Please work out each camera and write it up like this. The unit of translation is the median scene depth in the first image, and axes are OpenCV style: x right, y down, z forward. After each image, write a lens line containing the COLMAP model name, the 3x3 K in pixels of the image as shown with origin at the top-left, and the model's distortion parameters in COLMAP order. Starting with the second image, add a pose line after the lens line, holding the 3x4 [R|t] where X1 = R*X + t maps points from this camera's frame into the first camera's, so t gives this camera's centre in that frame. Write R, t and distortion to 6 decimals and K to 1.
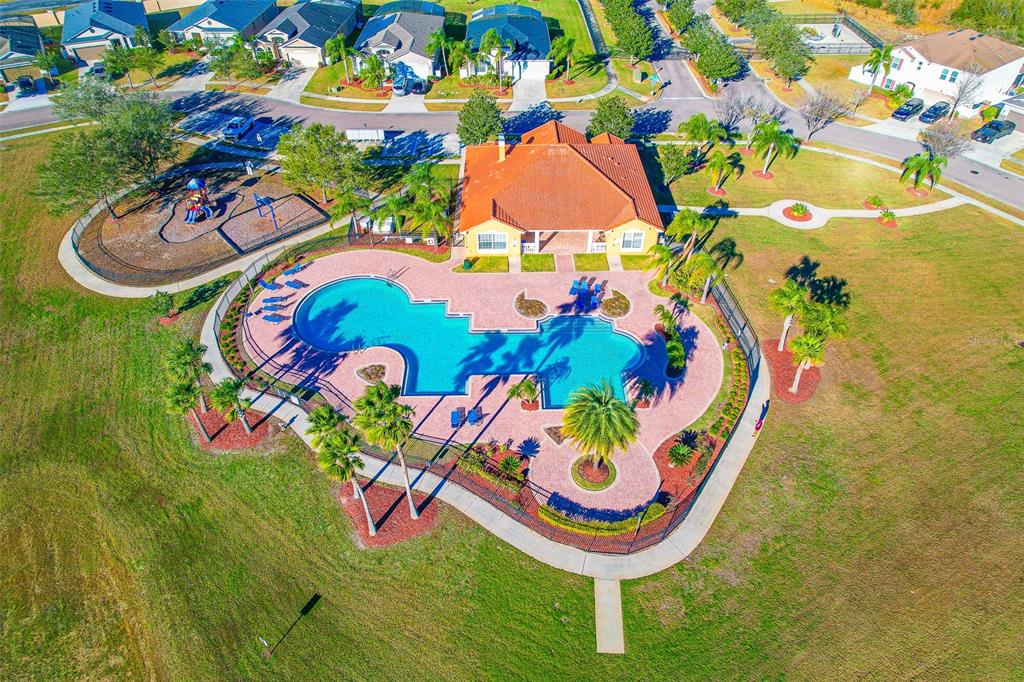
lens RADIAL K [[652.5, 0, 512.0], [0, 652.5, 341.0], [0, 0, 1]] dist [-0.005091, -0.002174]
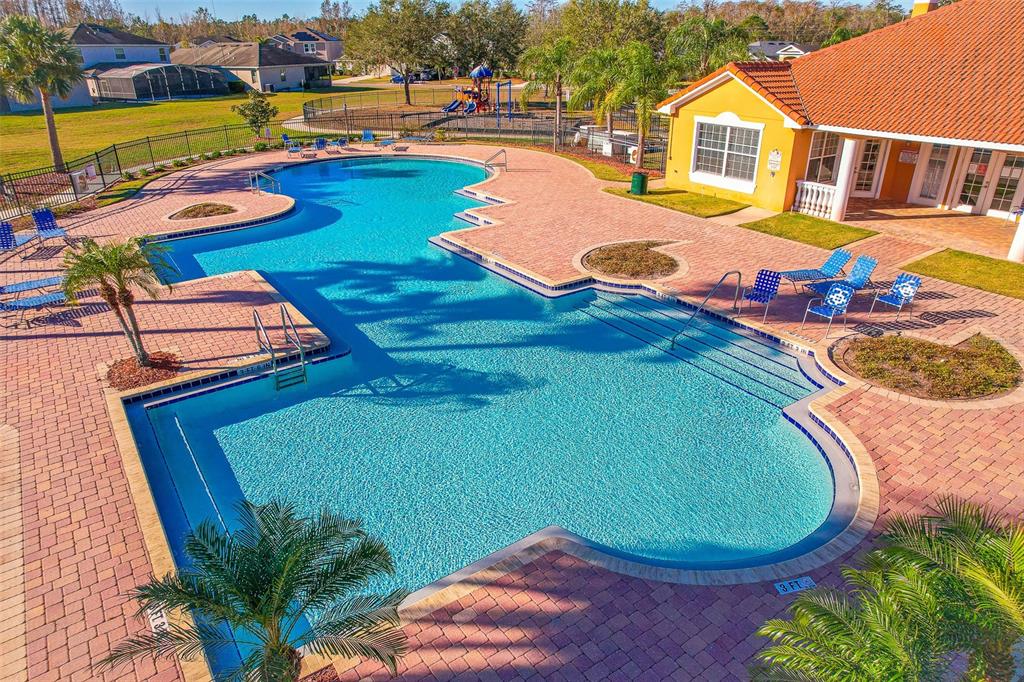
lens RADIAL K [[652.5, 0, 512.0], [0, 652.5, 341.0], [0, 0, 1]] dist [-0.005091, -0.002174]
pose [[0.580223, 0.359248, -0.730946, 0.218939], [-0.549103, 0.835371, -0.025305, 0.017456], [0.601521, 0.416047, 0.681966, 0.731773]]
